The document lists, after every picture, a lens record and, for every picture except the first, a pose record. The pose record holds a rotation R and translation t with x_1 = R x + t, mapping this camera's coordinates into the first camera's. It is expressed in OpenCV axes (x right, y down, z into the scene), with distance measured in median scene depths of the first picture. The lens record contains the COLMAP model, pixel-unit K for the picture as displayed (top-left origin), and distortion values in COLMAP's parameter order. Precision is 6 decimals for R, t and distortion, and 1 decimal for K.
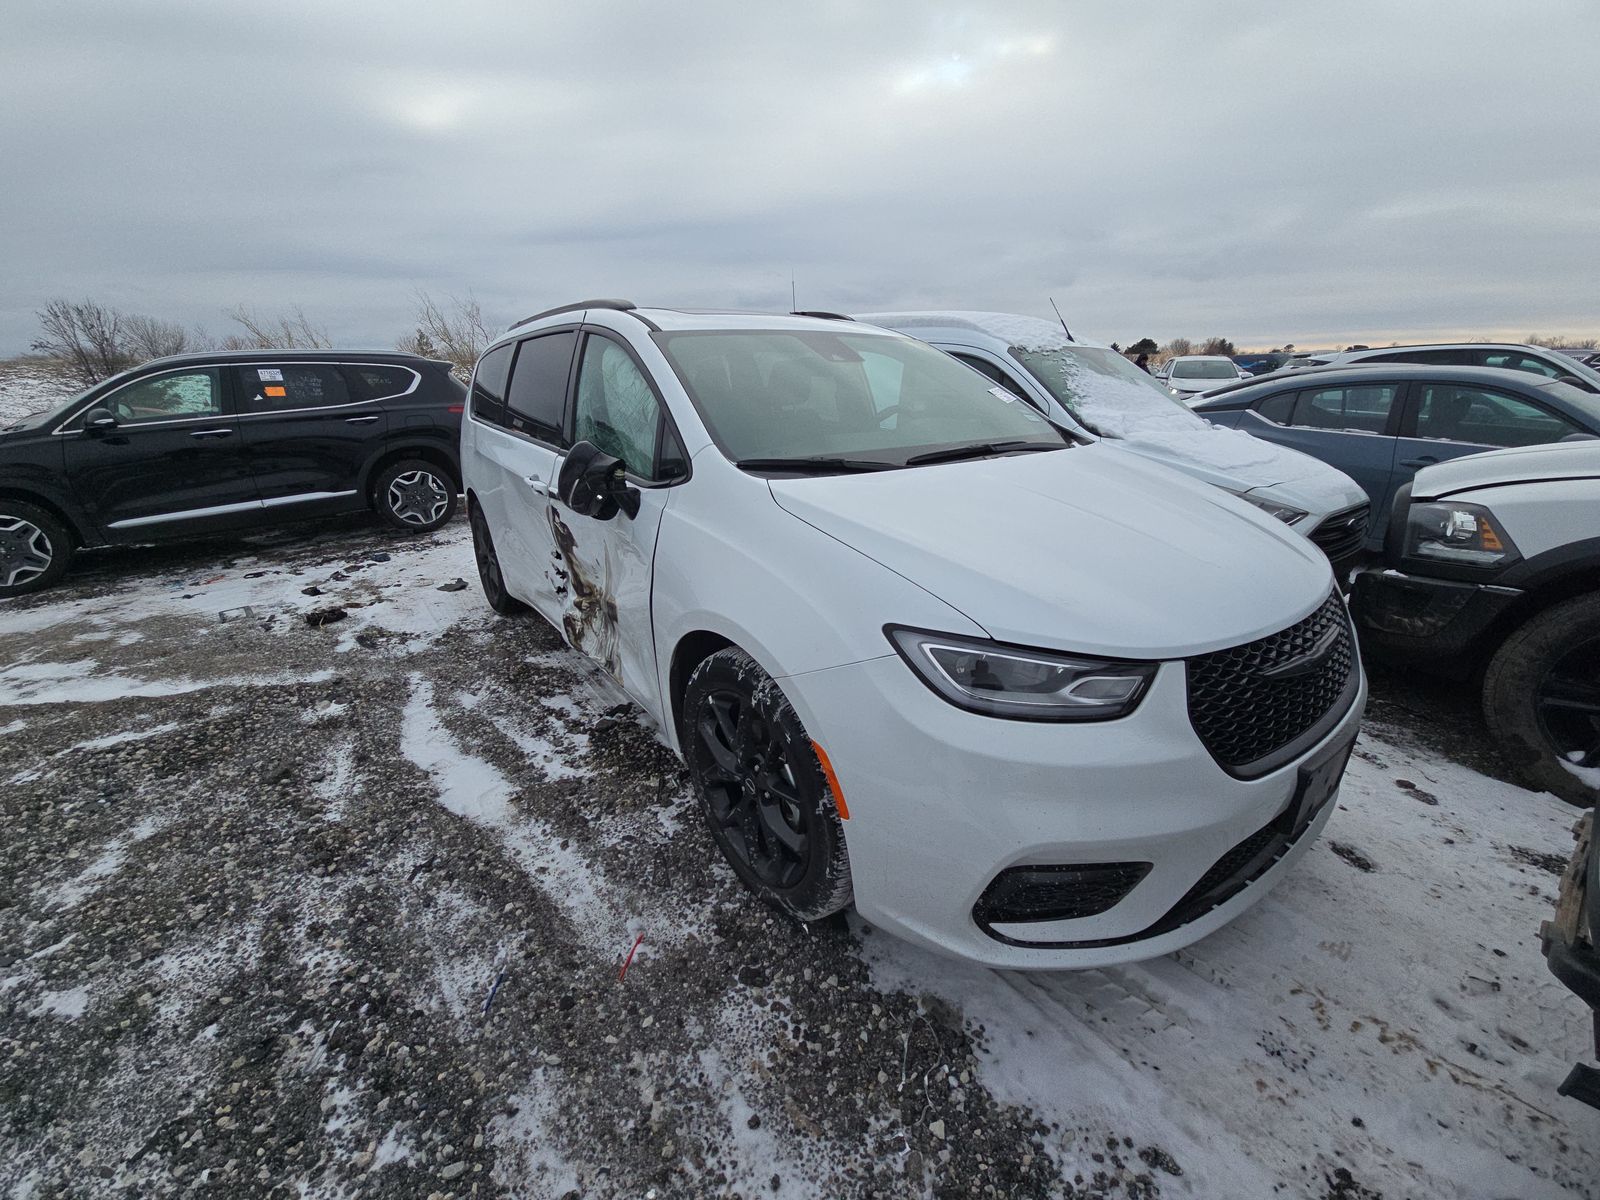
lens RADIAL K [[641.2, 0, 800.0], [0, 641.2, 600.0], [0, 0, 1]] dist [0.013386, -0.008350]
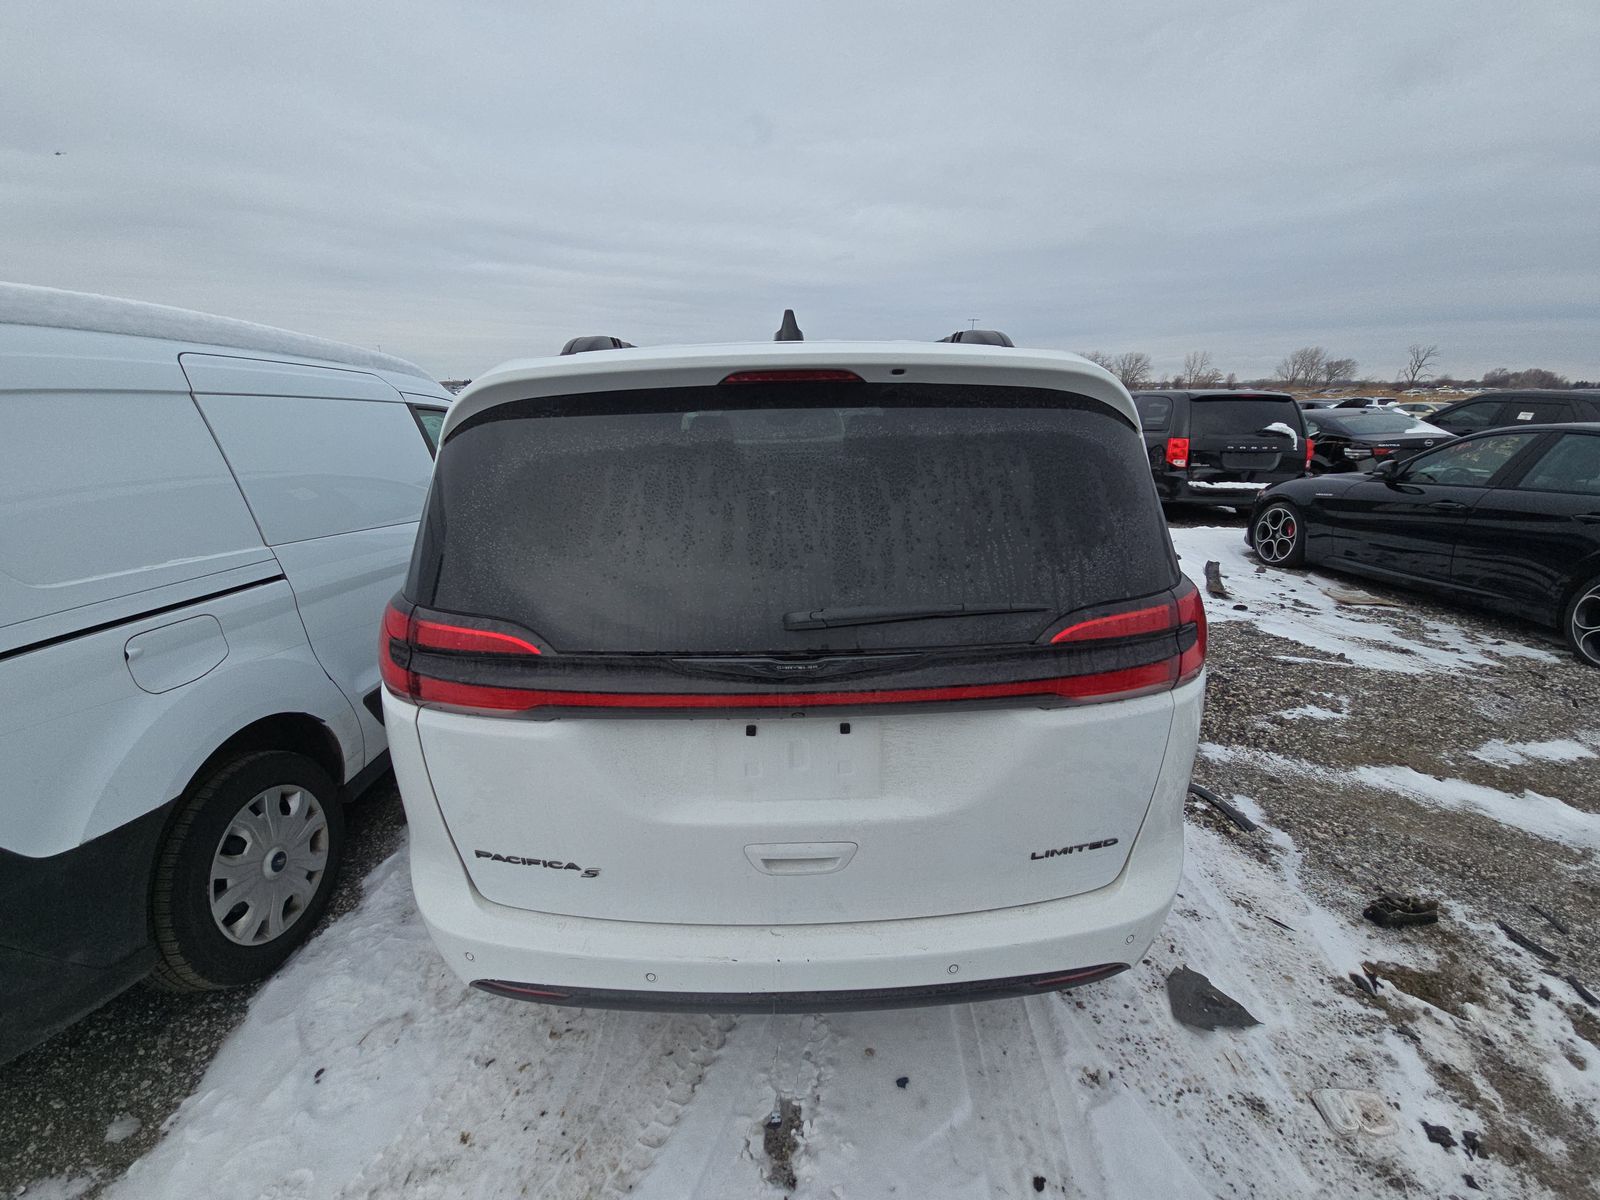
lens RADIAL K [[637.6, 0, 798.0], [0, 637.6, 607.4], [0, 0, 1]] dist [0.049394, -0.027558]
pose [[-0.817678, -0.136276, 0.559313, -0.996810], [0.226490, 0.817068, 0.530191, -0.852429], [-0.529249, 0.560204, -0.637234, 2.334512]]
